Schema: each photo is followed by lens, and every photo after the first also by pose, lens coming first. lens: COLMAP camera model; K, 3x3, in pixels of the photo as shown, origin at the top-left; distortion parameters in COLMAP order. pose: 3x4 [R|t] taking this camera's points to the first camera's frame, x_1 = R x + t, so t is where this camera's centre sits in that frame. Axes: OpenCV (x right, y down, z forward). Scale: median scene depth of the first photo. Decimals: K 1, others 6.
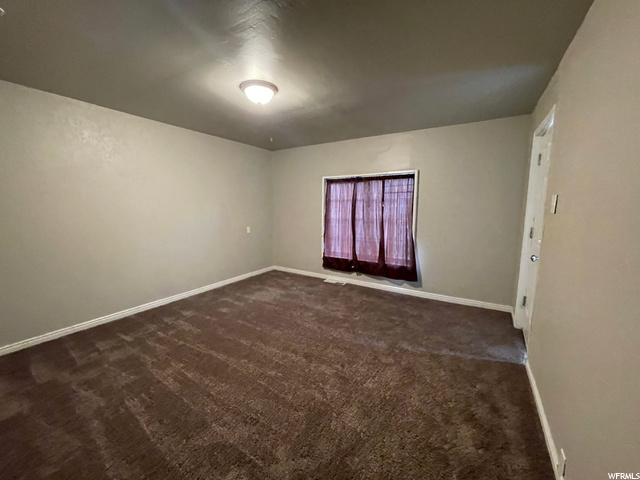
lens RADIAL K [[259.6, 0, 319.6], [0, 259.6, 236.4], [0, 0, 1]] dist [-0.000759, -0.000232]
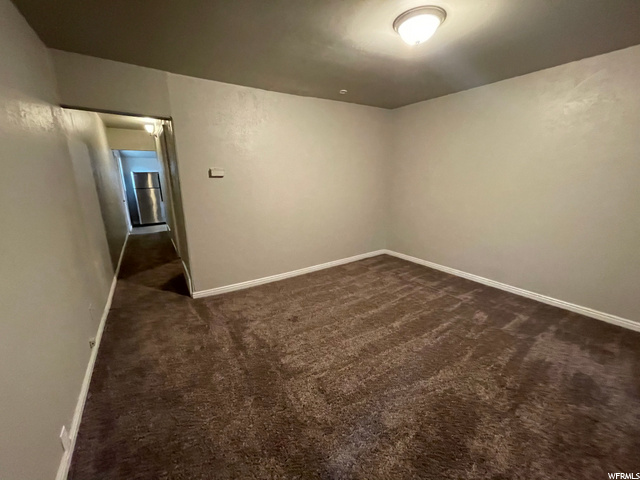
lens RADIAL K [[259.6, 0, 319.6], [0, 259.6, 236.4], [0, 0, 1]] dist [-0.000759, -0.000232]
pose [[-0.405698, 0.201722, -0.891469, 0.605154], [-0.115351, 0.956243, 0.268874, -0.120621], [0.906699, 0.211914, -0.364677, 1.024941]]
